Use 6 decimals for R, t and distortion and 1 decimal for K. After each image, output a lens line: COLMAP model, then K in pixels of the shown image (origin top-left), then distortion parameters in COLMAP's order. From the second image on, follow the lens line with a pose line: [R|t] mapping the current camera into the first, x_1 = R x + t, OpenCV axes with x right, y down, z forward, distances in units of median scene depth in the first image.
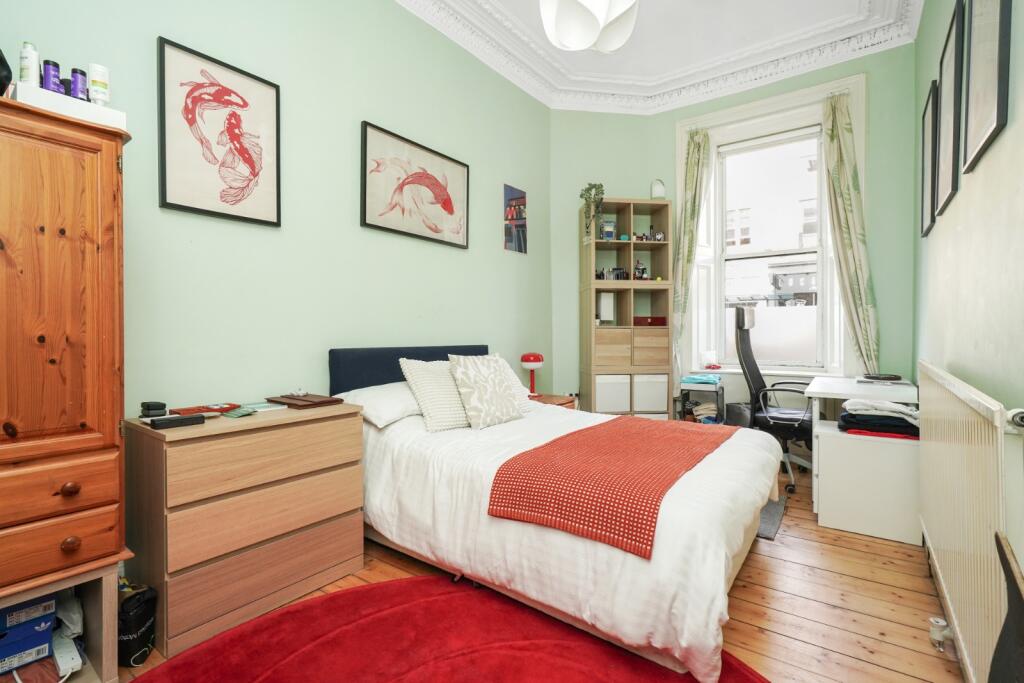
lens RADIAL K [[468.5, 0, 518.2], [0, 468.5, 337.6], [0, 0, 1]] dist [-0.001215, -0.000053]
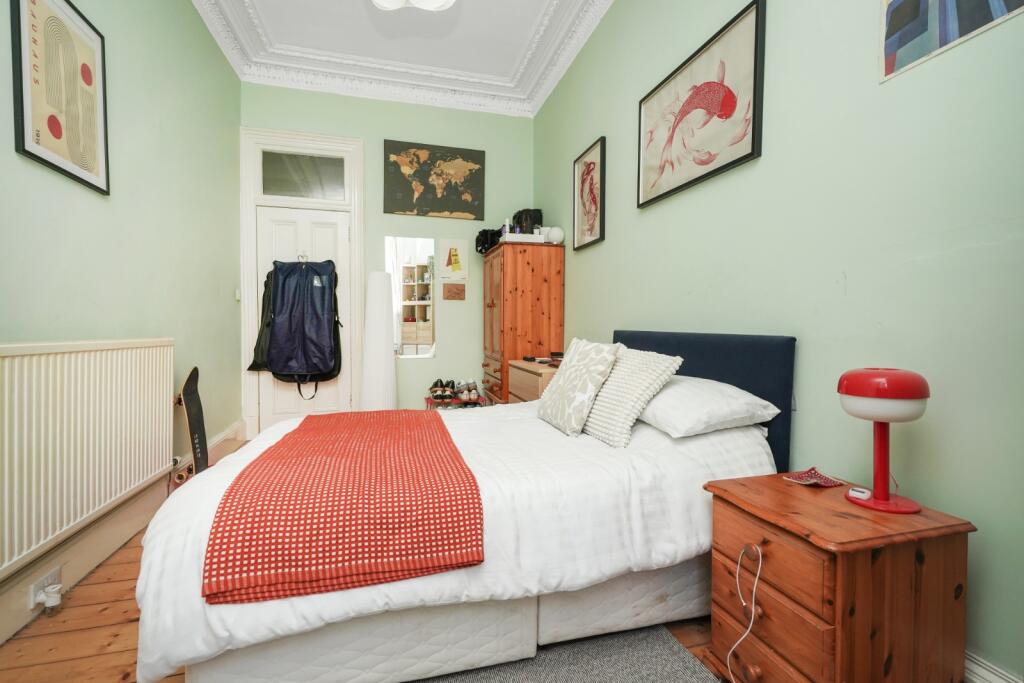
lens RADIAL K [[468.5, 0, 518.2], [0, 468.5, 337.6], [0, 0, 1]] dist [-0.001215, -0.000053]
pose [[-0.625432, 0.024393, -0.779898, 0.533347], [-0.007881, 0.999263, 0.037574, 0.000506], [0.780239, 0.029646, -0.624778, 1.242086]]
